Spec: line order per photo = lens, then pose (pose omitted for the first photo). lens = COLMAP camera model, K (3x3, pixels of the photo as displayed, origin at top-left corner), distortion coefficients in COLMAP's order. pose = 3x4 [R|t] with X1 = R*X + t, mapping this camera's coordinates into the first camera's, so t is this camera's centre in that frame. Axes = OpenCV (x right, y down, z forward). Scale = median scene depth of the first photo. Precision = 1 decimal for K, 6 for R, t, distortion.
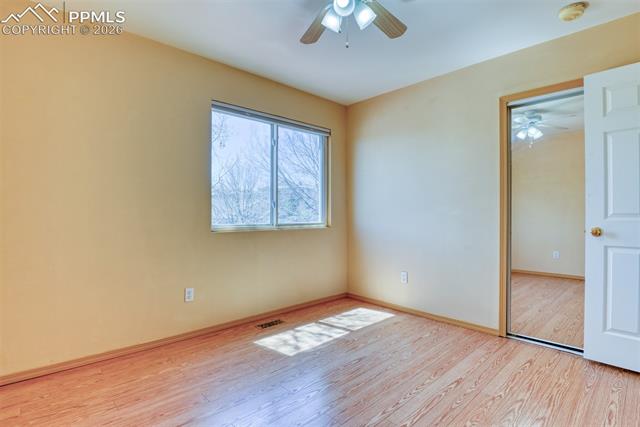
lens RADIAL K [[310.8, 0, 327.7], [0, 310.8, 203.2], [0, 0, 1]] dist [-0.015235, -0.004106]
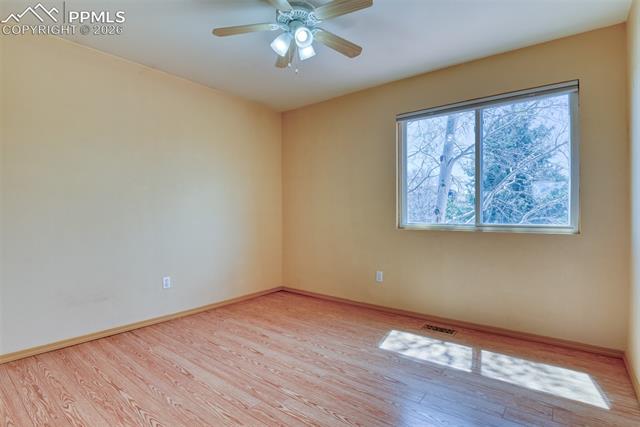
lens RADIAL K [[310.8, 0, 322.9], [0, 310.8, 207.2], [0, 0, 1]] dist [-0.015235, -0.004106]
pose [[0.184612, -0.013313, -0.982721, 0.720509], [0.032479, 0.999445, -0.007438, 0.012640], [0.982275, -0.030544, 0.184942, 0.508548]]
